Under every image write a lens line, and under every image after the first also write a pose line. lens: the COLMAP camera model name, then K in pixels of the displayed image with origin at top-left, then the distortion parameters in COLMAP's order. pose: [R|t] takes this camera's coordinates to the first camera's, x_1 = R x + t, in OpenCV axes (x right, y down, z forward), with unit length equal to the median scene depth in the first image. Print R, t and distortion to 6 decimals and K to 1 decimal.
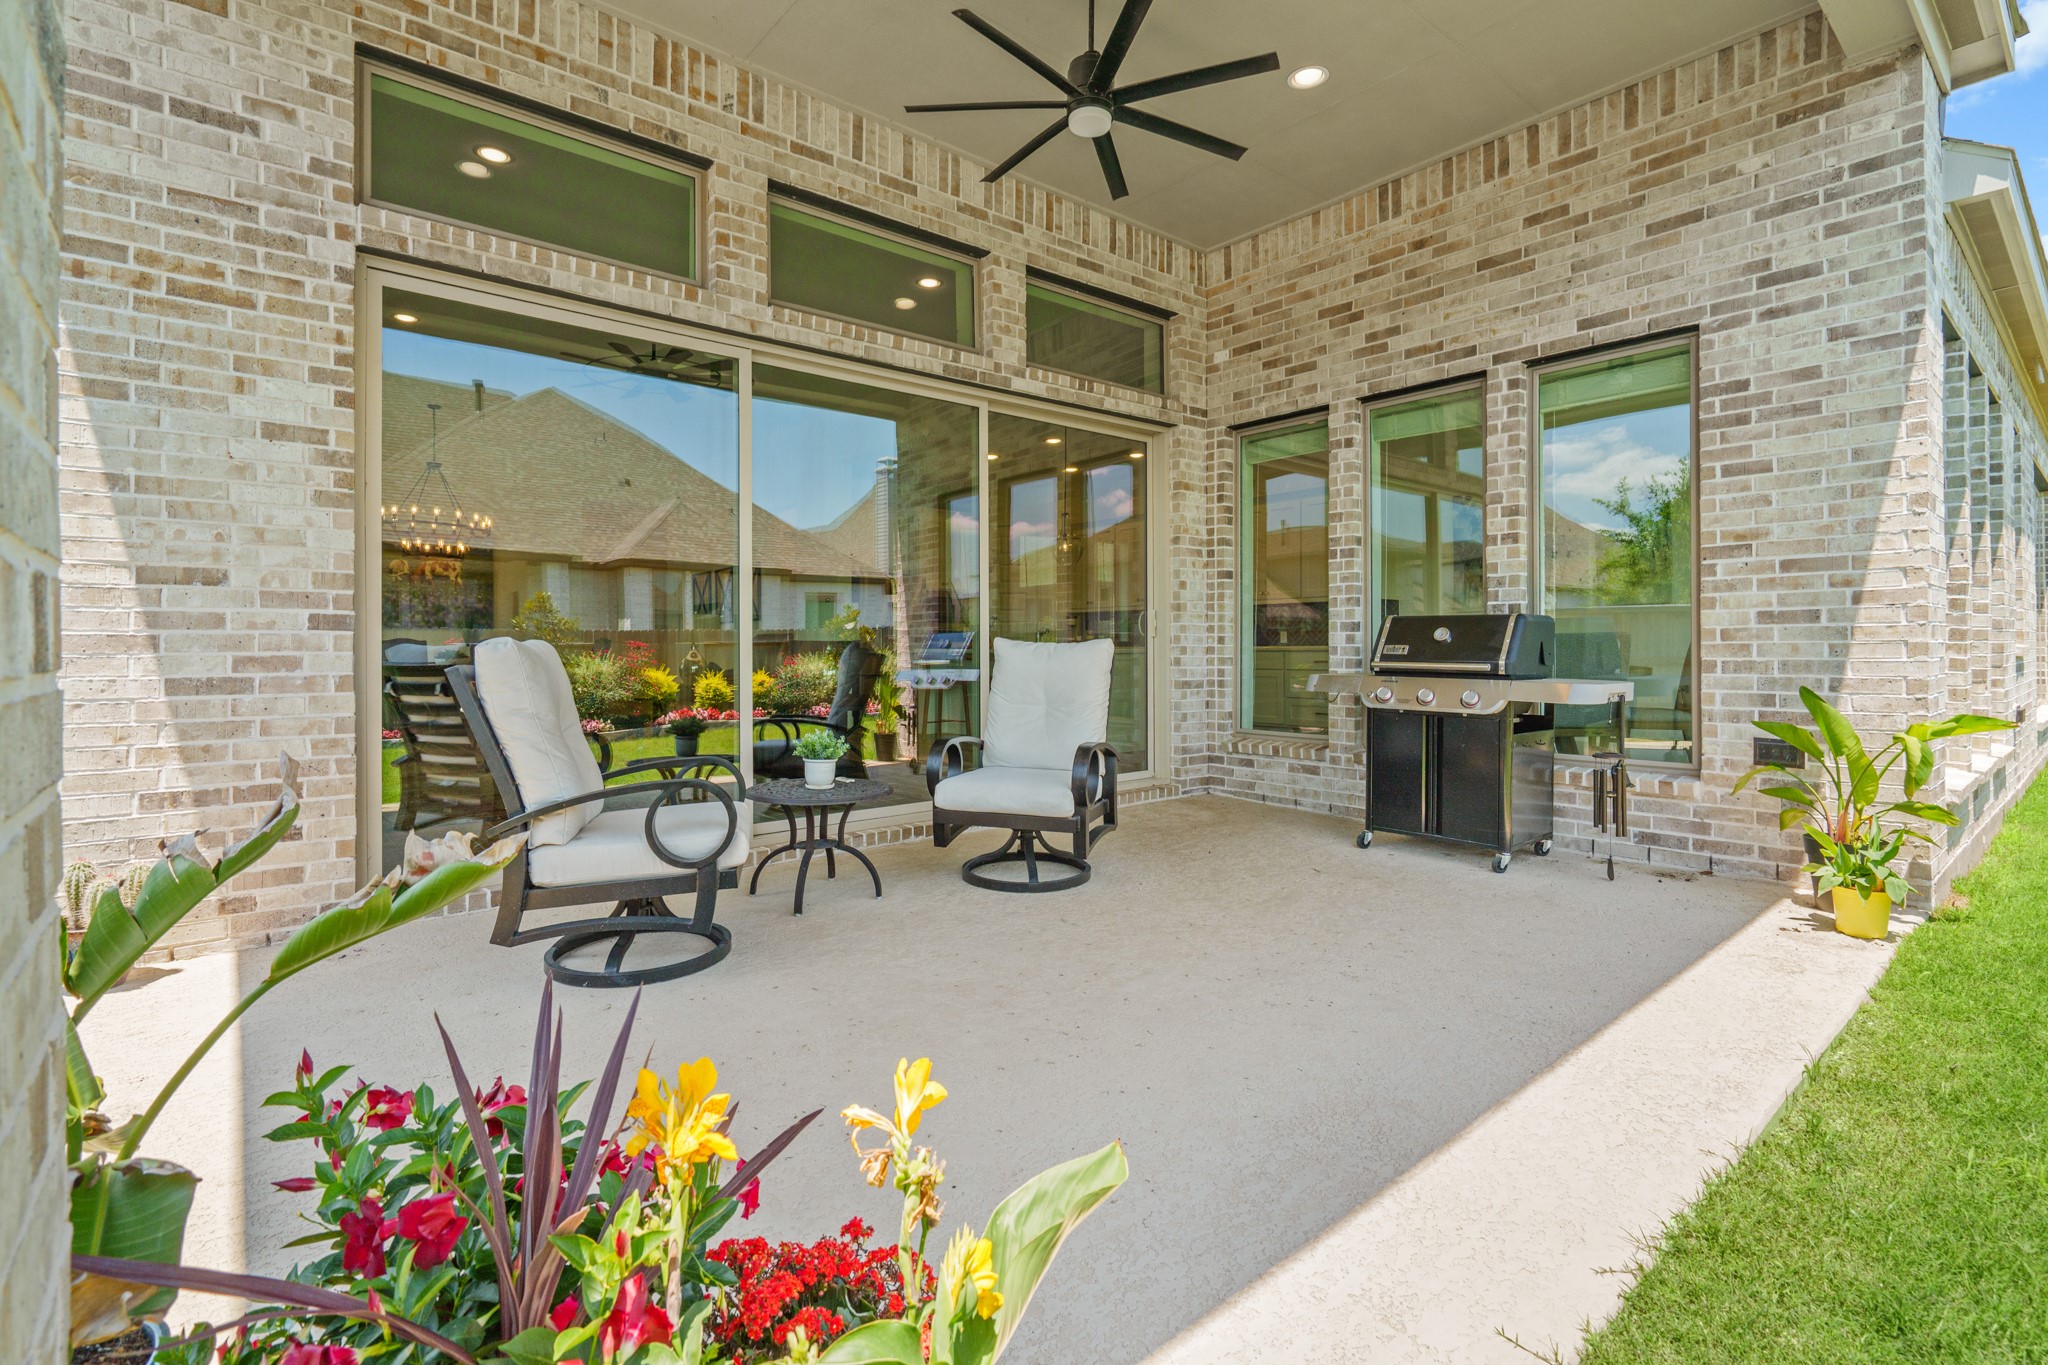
lens RADIAL K [[922.5, 0, 1029.0], [0, 922.5, 643.1], [0, 0, 1]] dist [-0.000271, 0.000409]
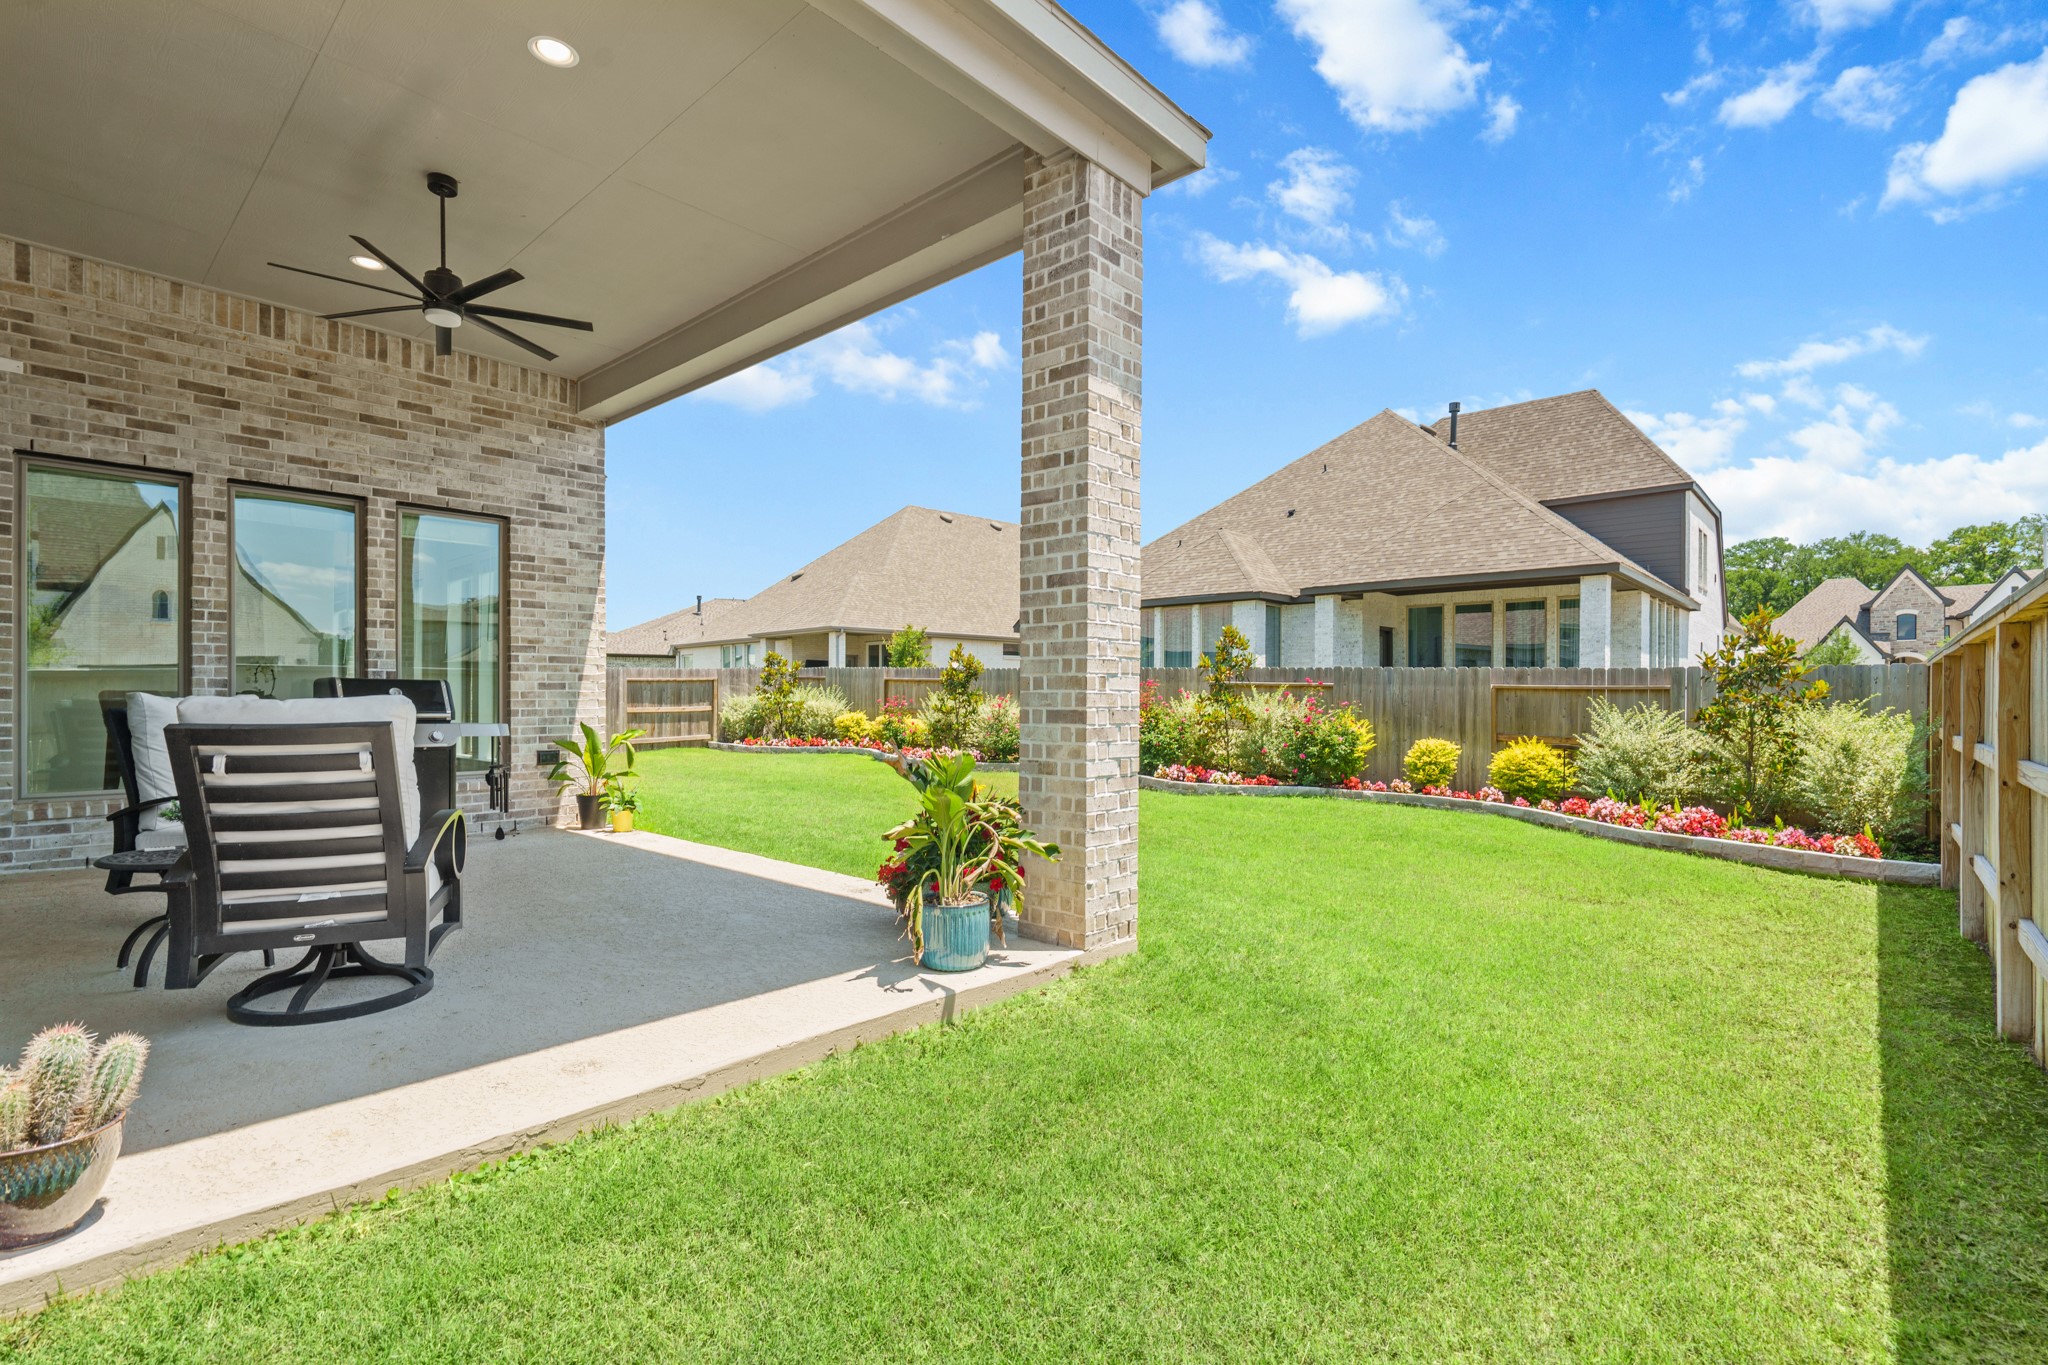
lens RADIAL K [[940.2, 0, 1021.2], [0, 940.2, 675.5], [0, 0, 1]] dist [-0.003910, 0.000772]
pose [[-0.102950, 0.025260, 0.994366, -1.178253], [-0.007119, 0.999633, -0.026131, -0.006371], [-0.994661, -0.009769, -0.102732, 0.224742]]
